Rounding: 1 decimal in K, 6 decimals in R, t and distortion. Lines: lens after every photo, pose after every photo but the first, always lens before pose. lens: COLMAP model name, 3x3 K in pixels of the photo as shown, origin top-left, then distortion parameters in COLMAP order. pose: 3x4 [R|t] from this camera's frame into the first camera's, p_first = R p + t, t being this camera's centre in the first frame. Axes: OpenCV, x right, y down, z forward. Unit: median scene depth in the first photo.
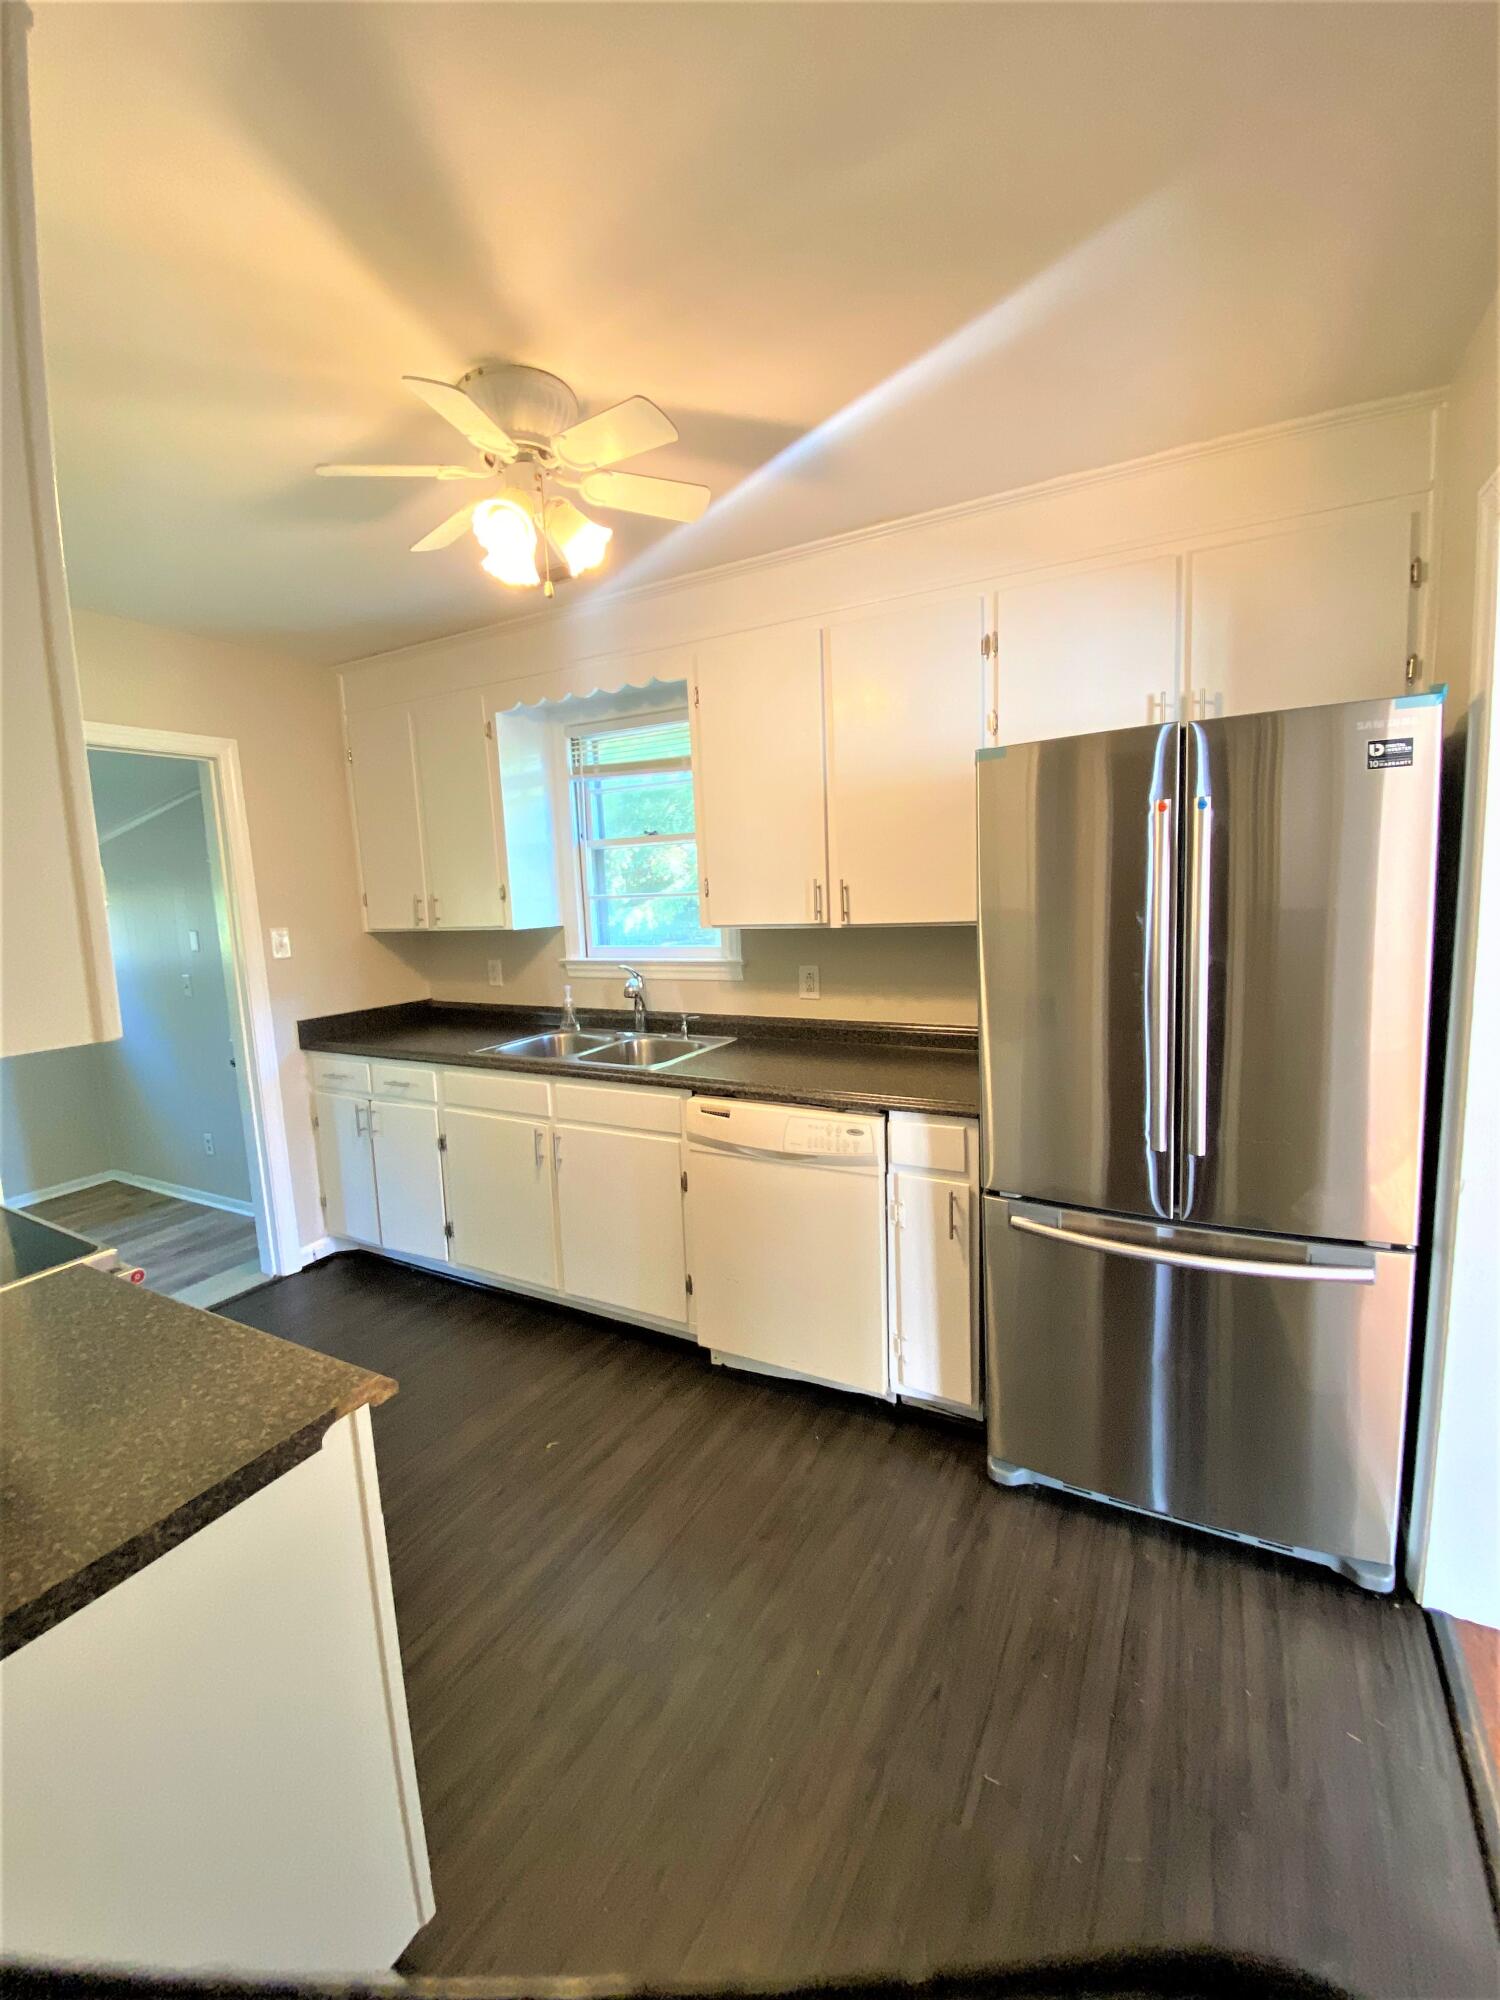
lens RADIAL K [[806.1, 0, 748.3], [0, 806.1, 988.7], [0, 0, 1]] dist [0.032630, -0.028468]
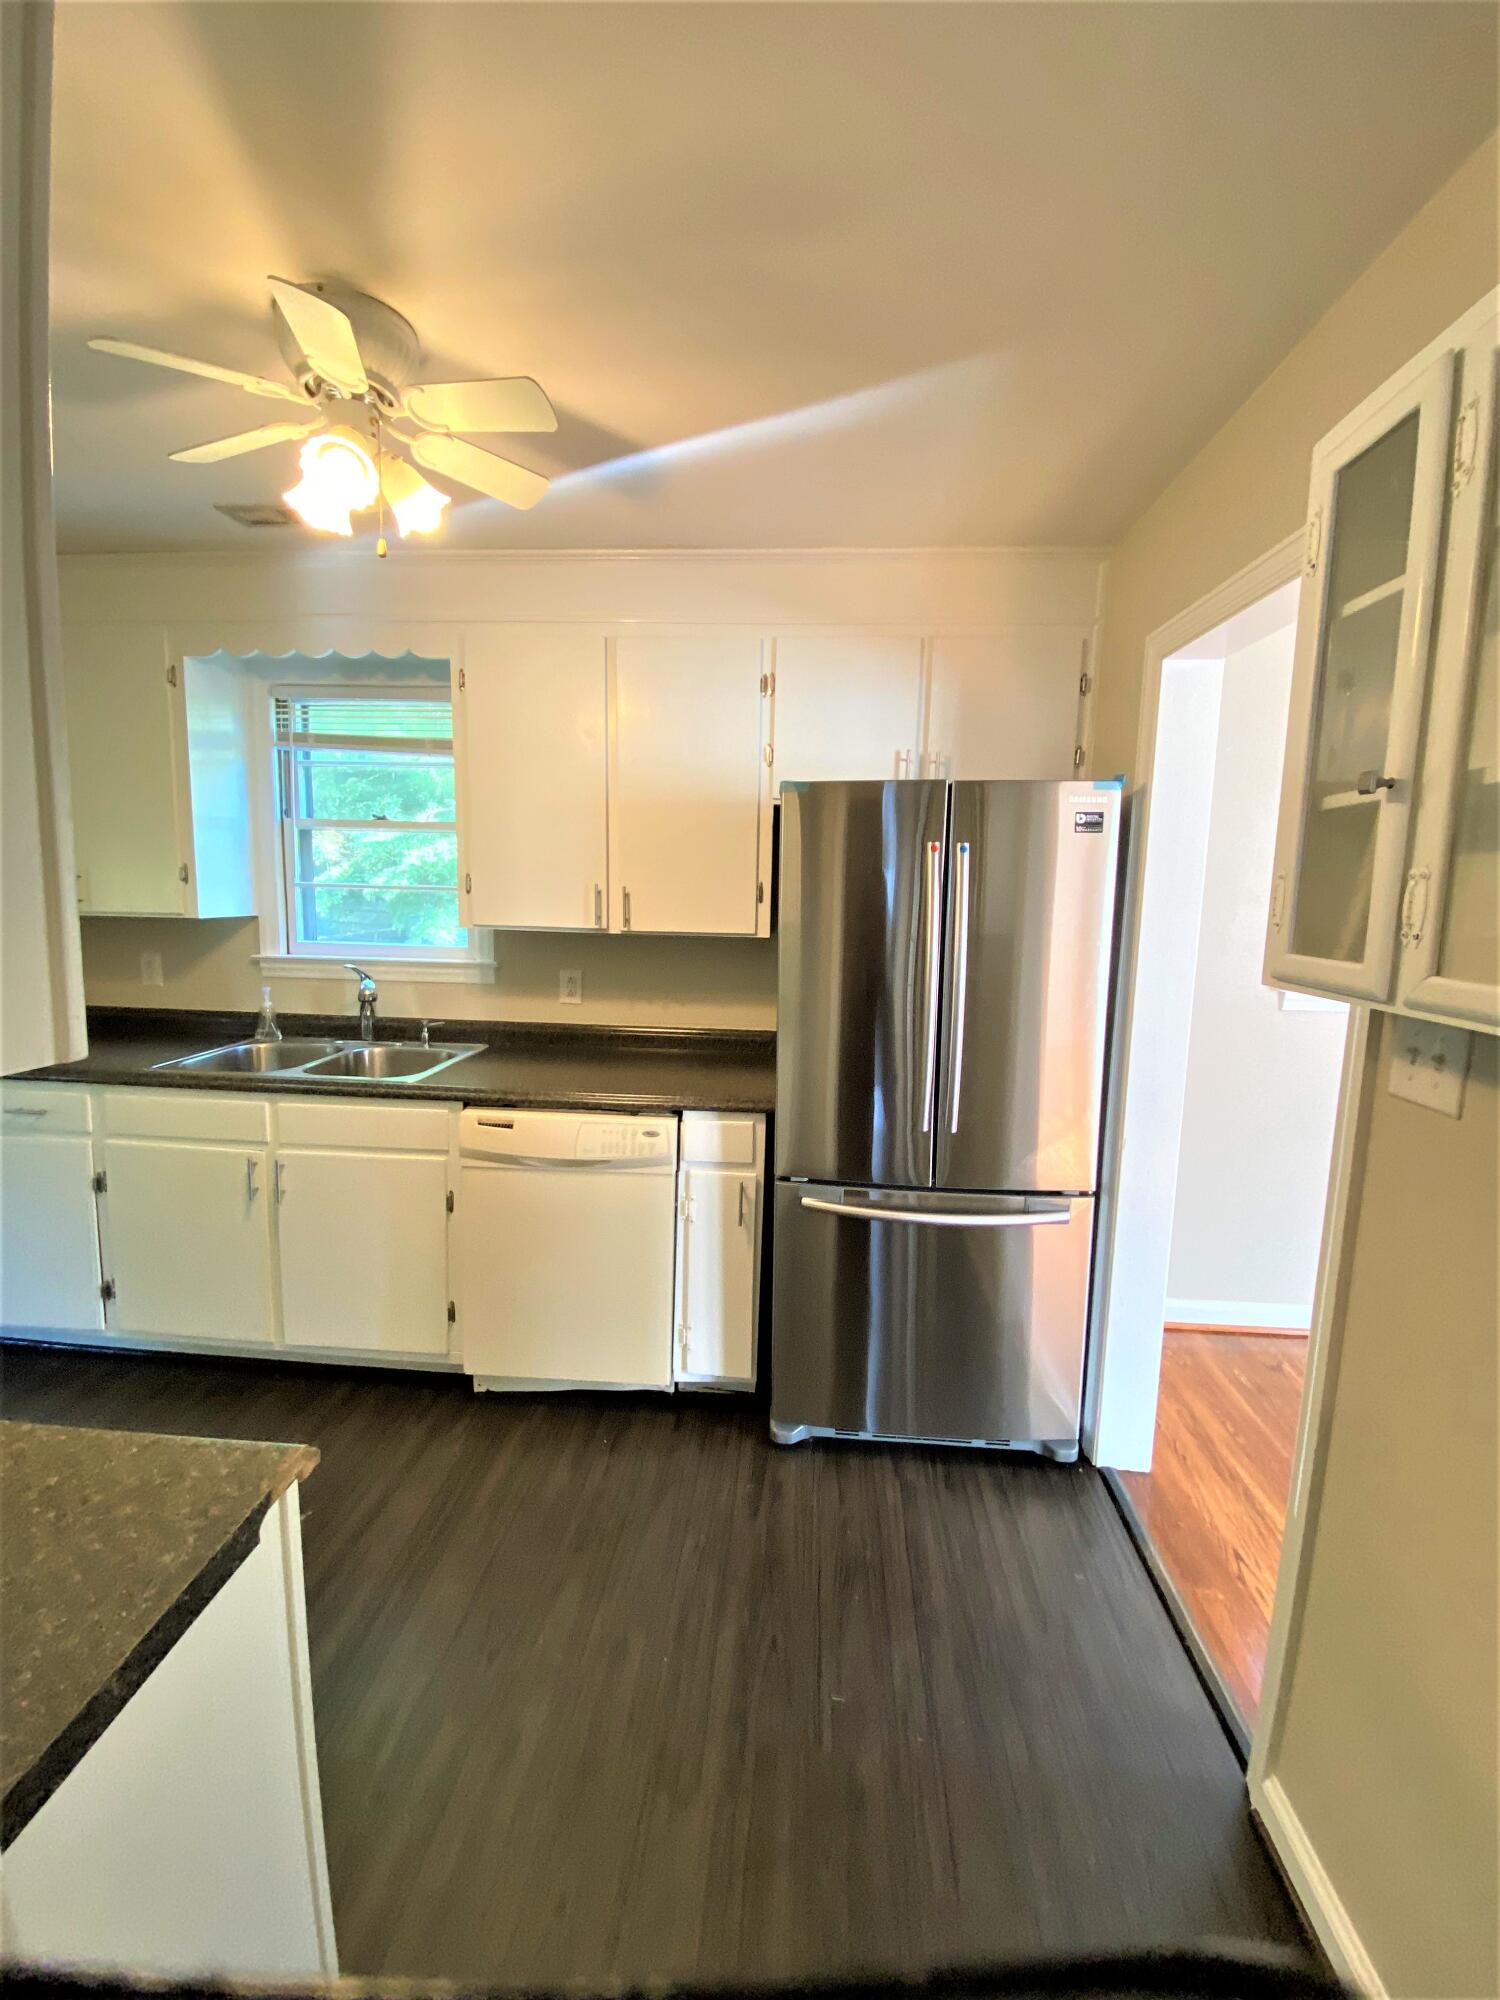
lens RADIAL K [[806.1, 0, 748.3], [0, 806.1, 988.7], [0, 0, 1]] dist [0.032630, -0.028468]
pose [[0.911650, 0.010589, 0.410832, -0.176969], [-0.009125, 0.999943, -0.005525, -0.002764], [-0.410867, 0.001288, 0.911694, 0.011573]]
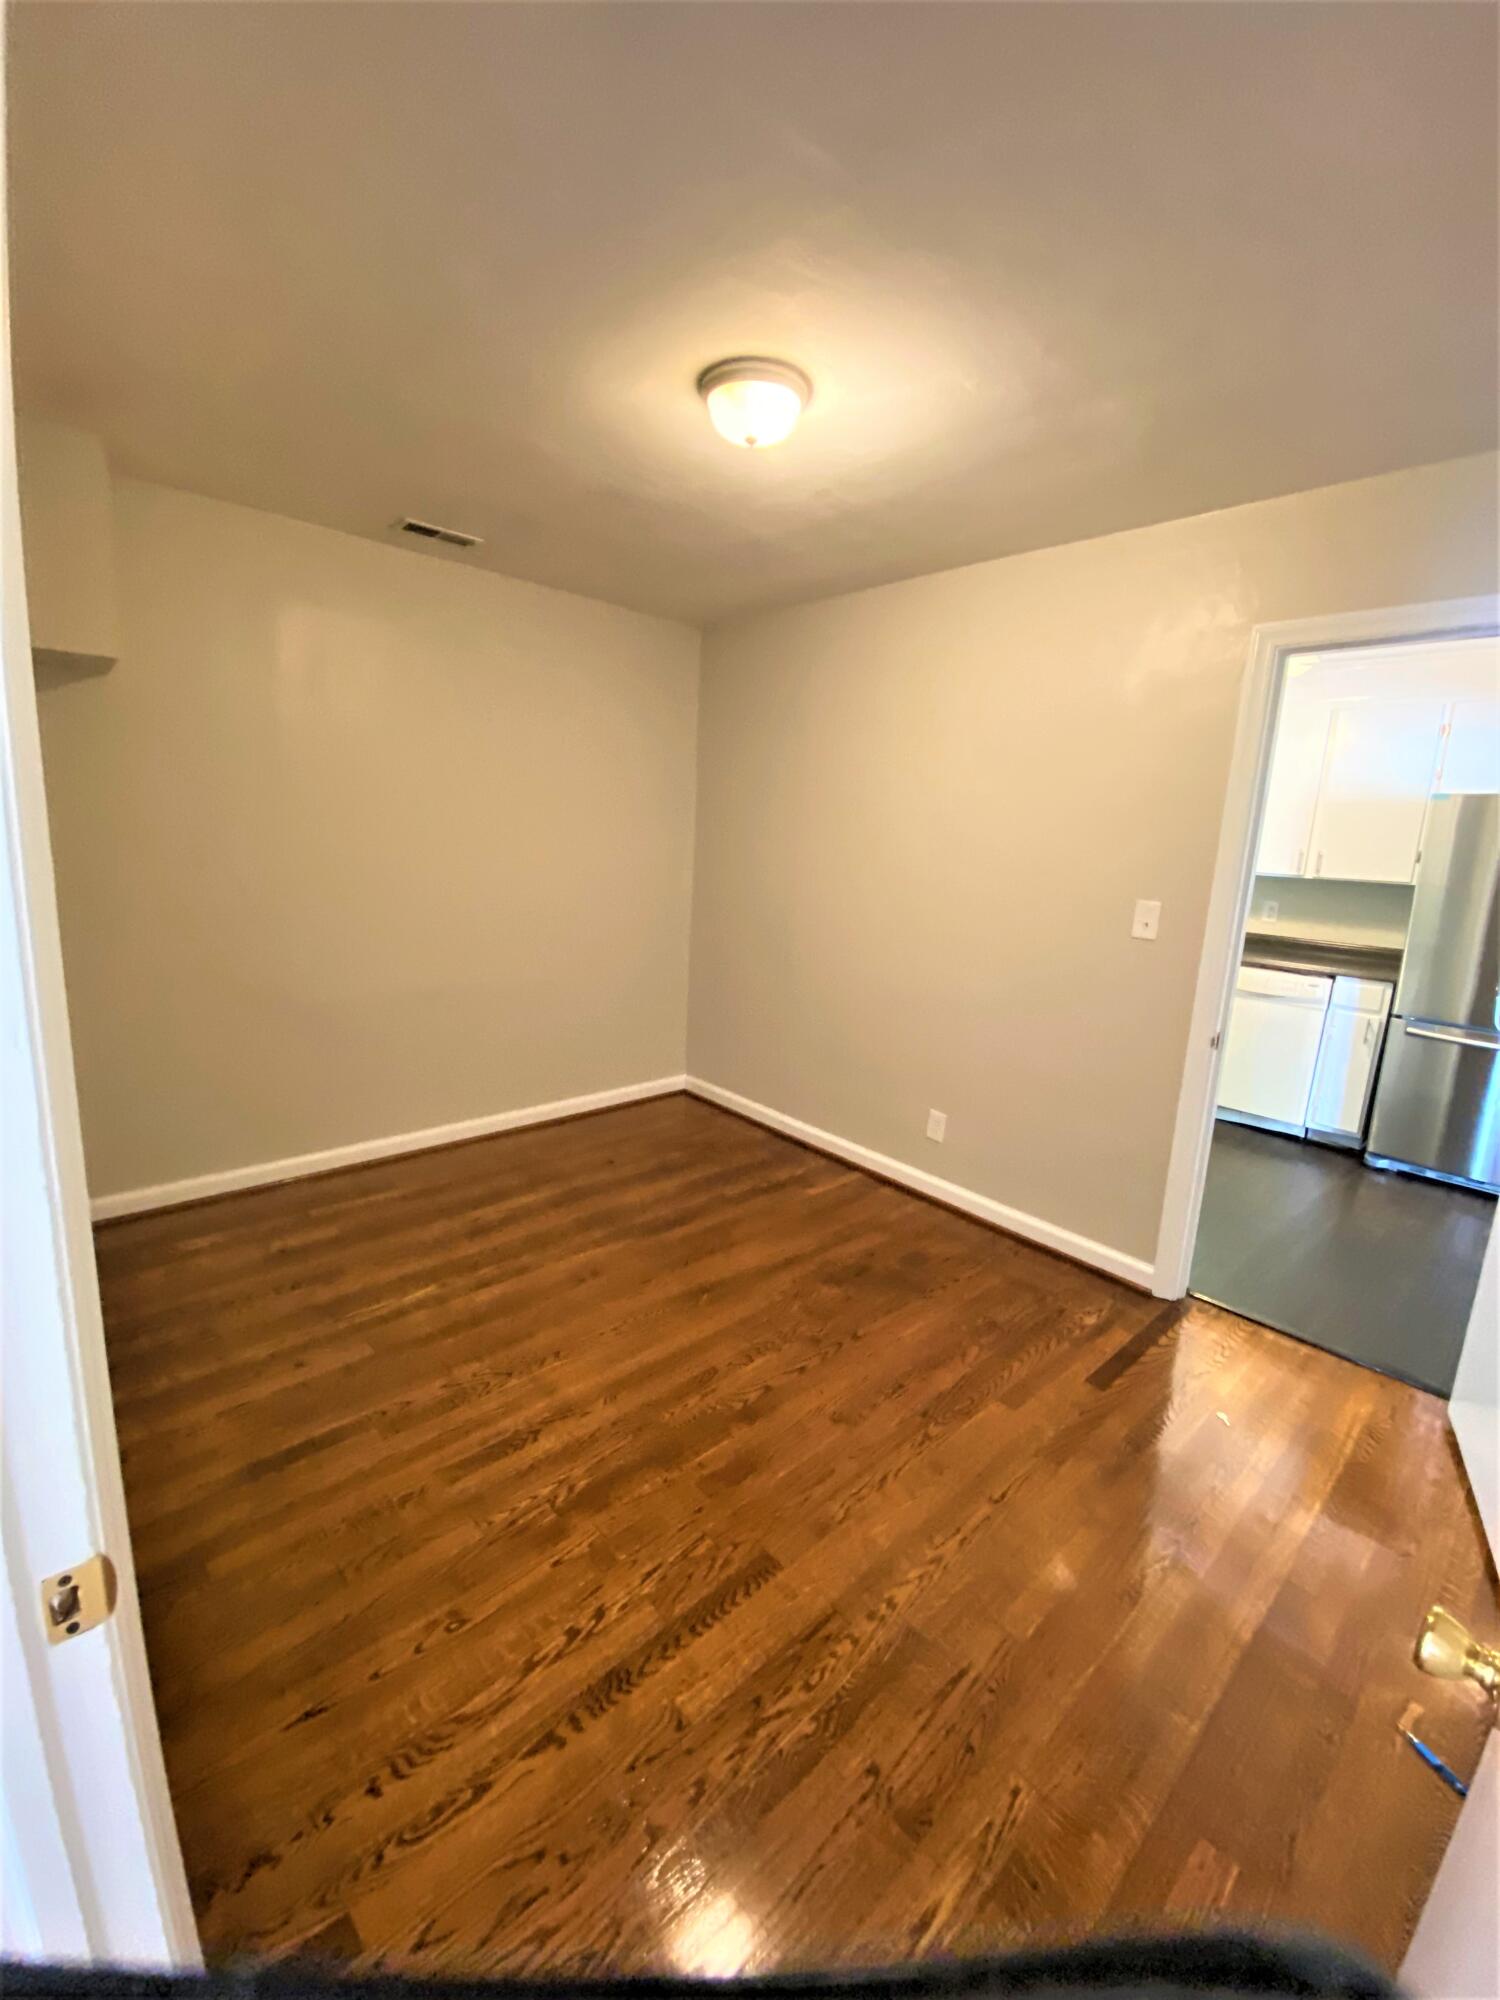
lens RADIAL K [[806.1, 0, 748.3], [0, 806.1, 988.7], [0, 0, 1]] dist [0.032630, -0.028468]
pose [[0.936843, 0.148450, -0.316684, -0.500011], [-0.129440, 0.988325, 0.080372, 0.202298], [0.324917, -0.034304, 0.945120, -1.230045]]
